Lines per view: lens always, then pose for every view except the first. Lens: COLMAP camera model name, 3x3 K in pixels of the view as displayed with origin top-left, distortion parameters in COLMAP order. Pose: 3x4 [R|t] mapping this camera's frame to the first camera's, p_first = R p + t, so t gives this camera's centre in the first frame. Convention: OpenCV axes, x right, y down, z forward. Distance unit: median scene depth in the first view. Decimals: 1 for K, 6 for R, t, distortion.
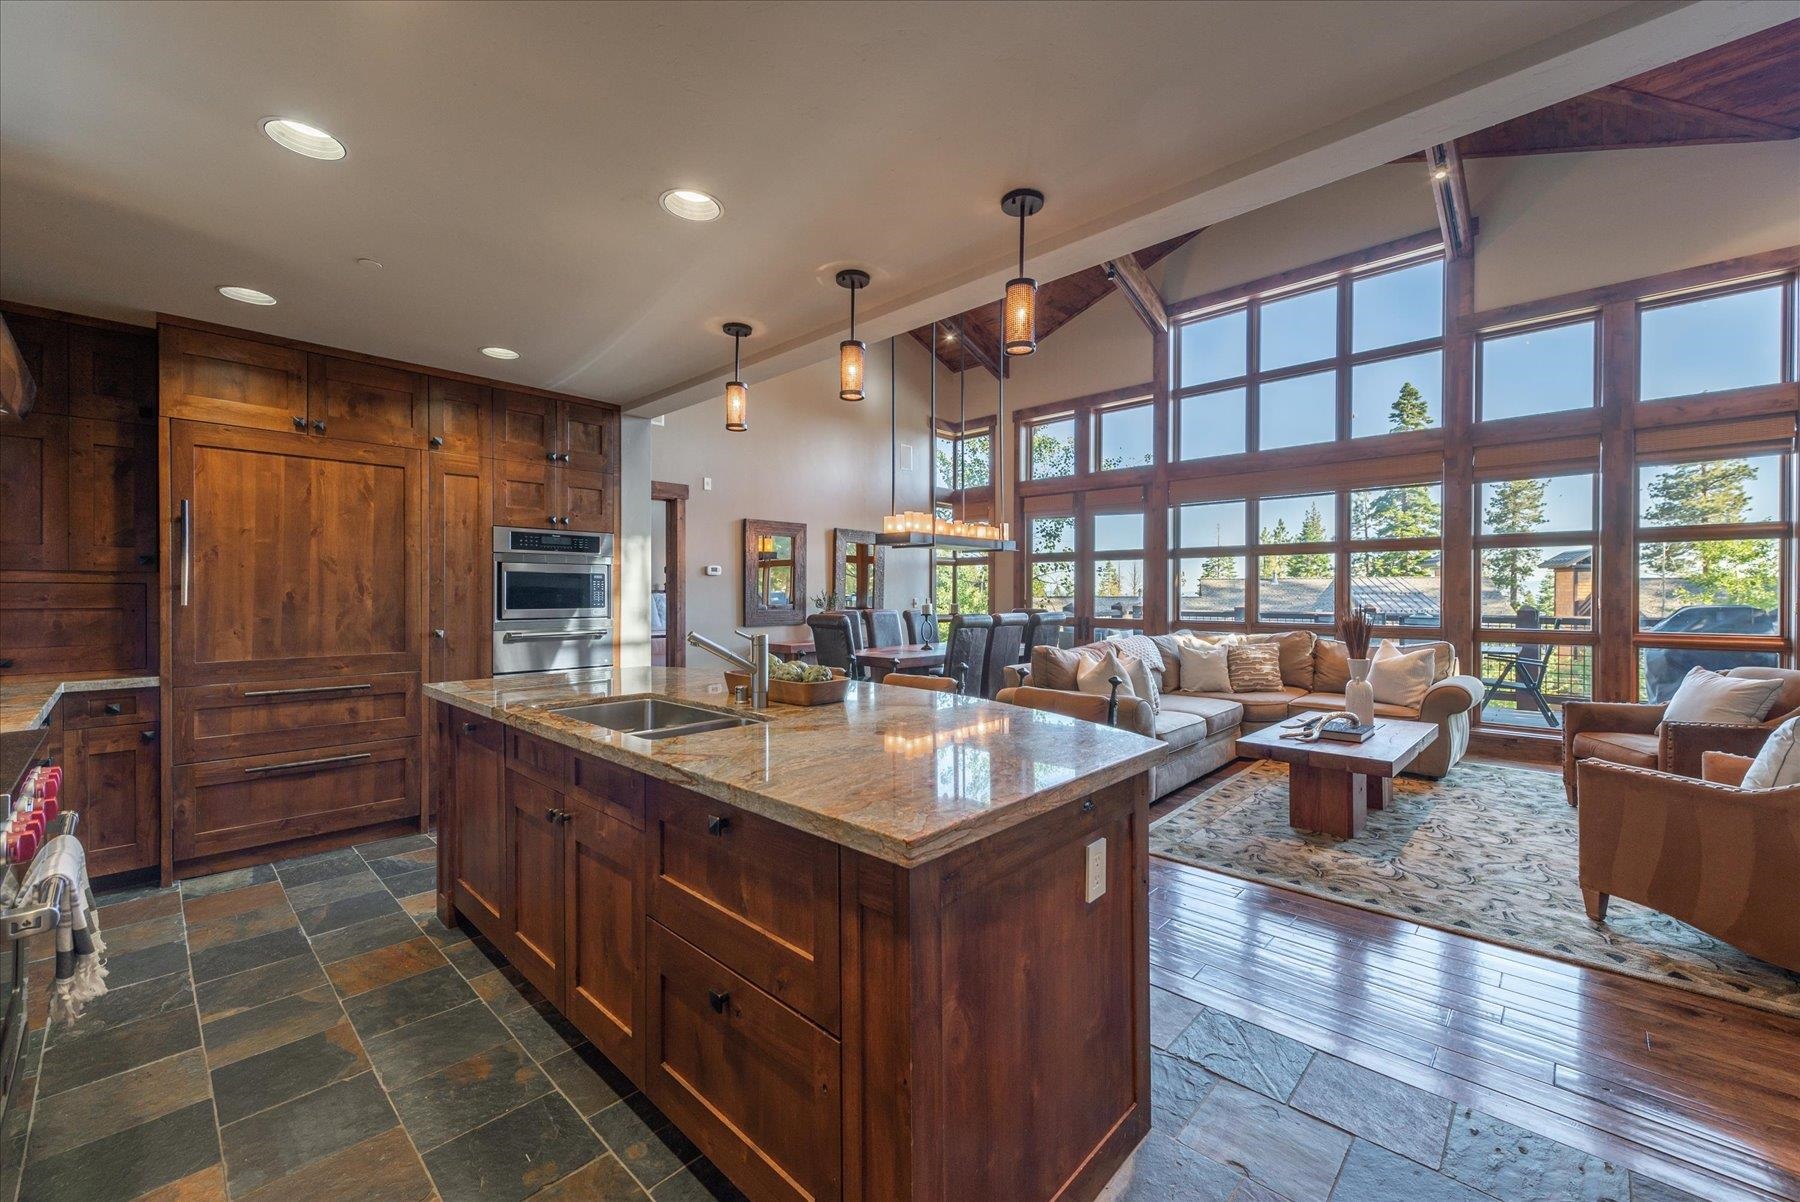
lens RADIAL K [[724.2, 0, 895.3], [0, 724.2, 598.5], [0, 0, 1]] dist [0.006807, -0.000108]
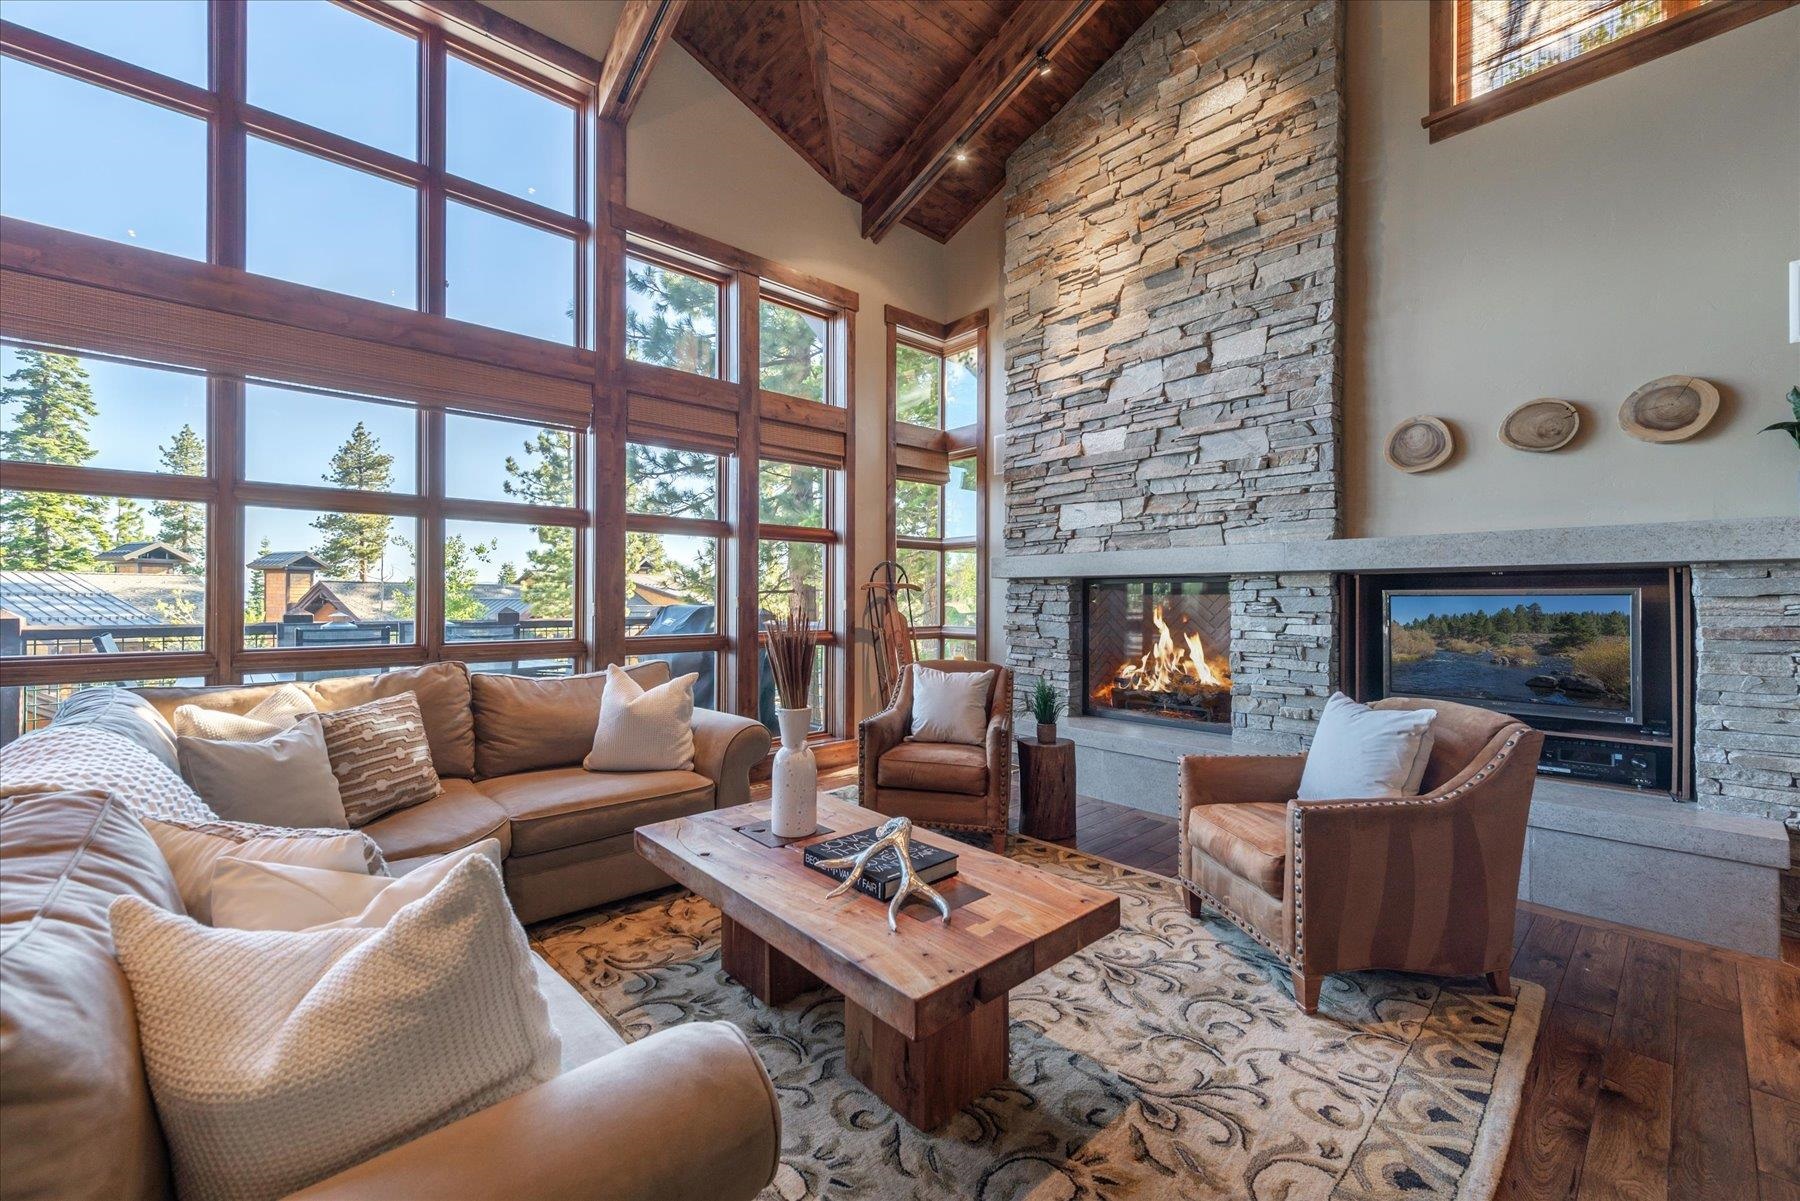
lens RADIAL K [[724.2, 0, 895.3], [0, 724.2, 598.0], [0, 0, 1]] dist [0.006807, -0.000108]
pose [[0.067283, 0.000305, 0.997734, 0.083342], [0.004273, 0.999991, -0.000594, 0.002064], [-0.997725, 0.004304, 0.067281, 0.673289]]
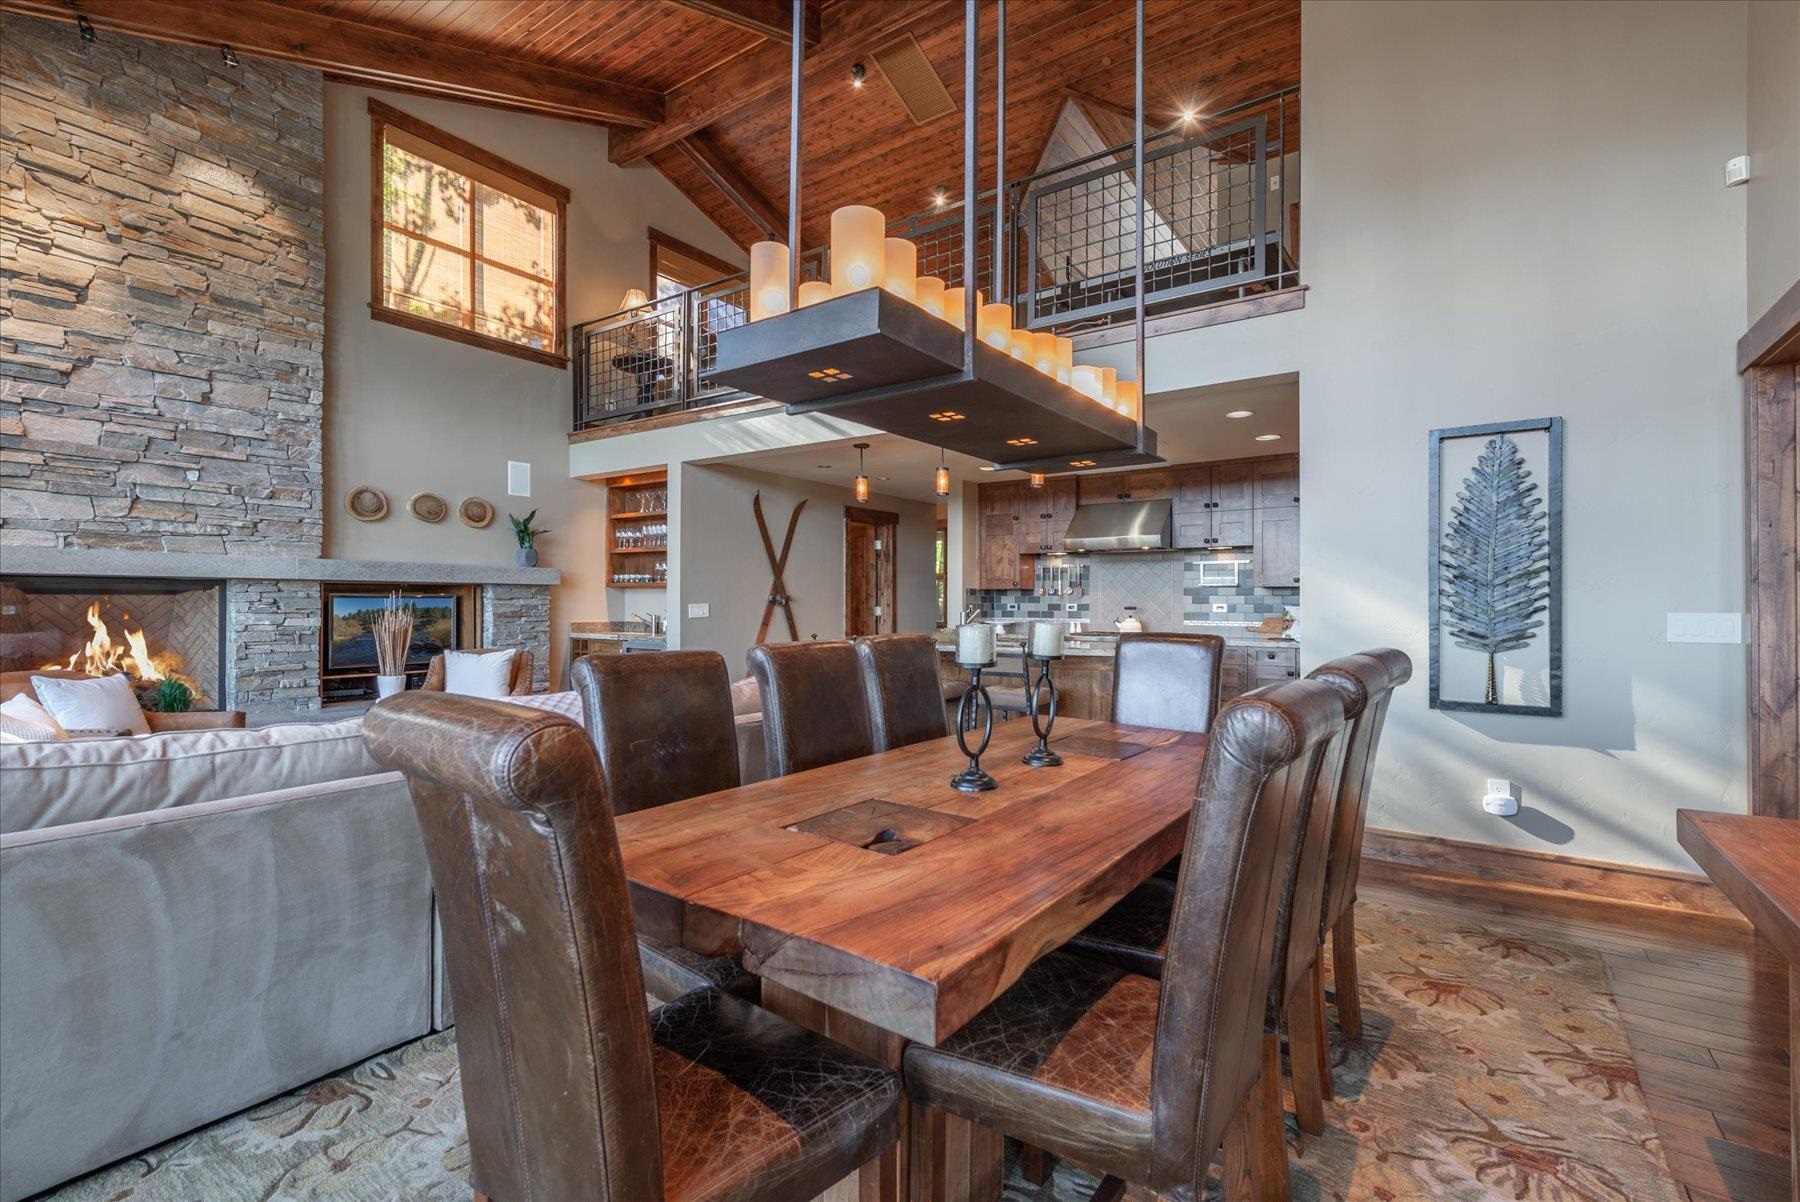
lens RADIAL K [[724.2, 0, 895.3], [0, 724.2, 598.5], [0, 0, 1]] dist [0.006807, -0.000108]
pose [[-0.989644, -0.004229, -0.143482, 0.125164], [-0.004203, 0.999991, -0.000480, 0.000952], [0.143483, 0.000128, -0.989653, 1.050819]]
